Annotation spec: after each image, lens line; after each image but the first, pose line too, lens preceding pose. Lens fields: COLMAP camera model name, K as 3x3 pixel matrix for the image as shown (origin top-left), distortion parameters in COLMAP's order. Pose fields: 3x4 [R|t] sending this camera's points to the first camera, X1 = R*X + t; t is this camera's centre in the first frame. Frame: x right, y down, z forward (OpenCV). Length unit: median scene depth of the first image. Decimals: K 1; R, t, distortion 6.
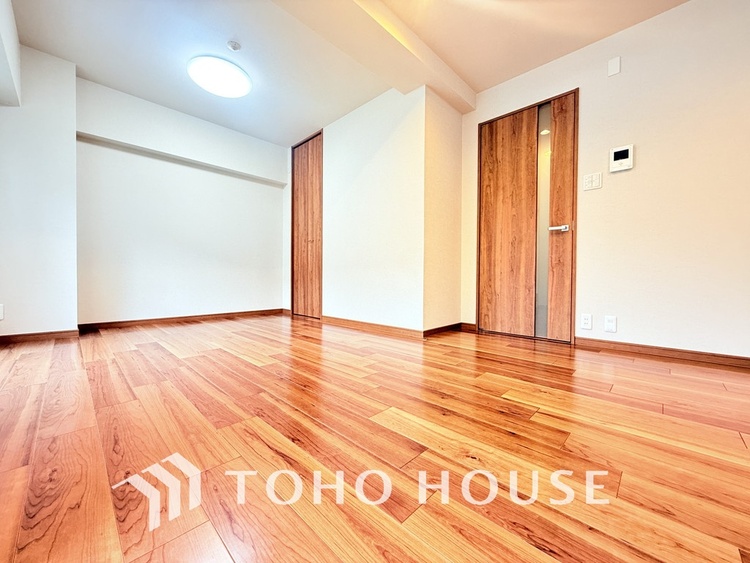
lens RADIAL K [[297.9, 0, 372.3], [0, 297.9, 279.8], [0, 0, 1]] dist [-0.001261, 0.000011]
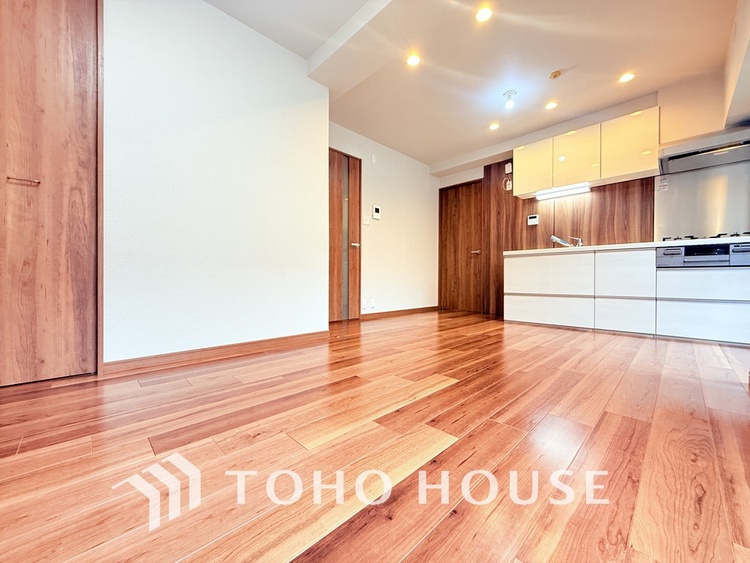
lens RADIAL K [[297.9, 0, 372.3], [0, 297.9, 279.8], [0, 0, 1]] dist [-0.001261, 0.000011]
pose [[0.034569, -0.010480, 0.999347, -1.015834], [0.006948, 0.999923, 0.010245, -0.012202], [-0.999378, 0.006589, 0.034639, 0.988592]]
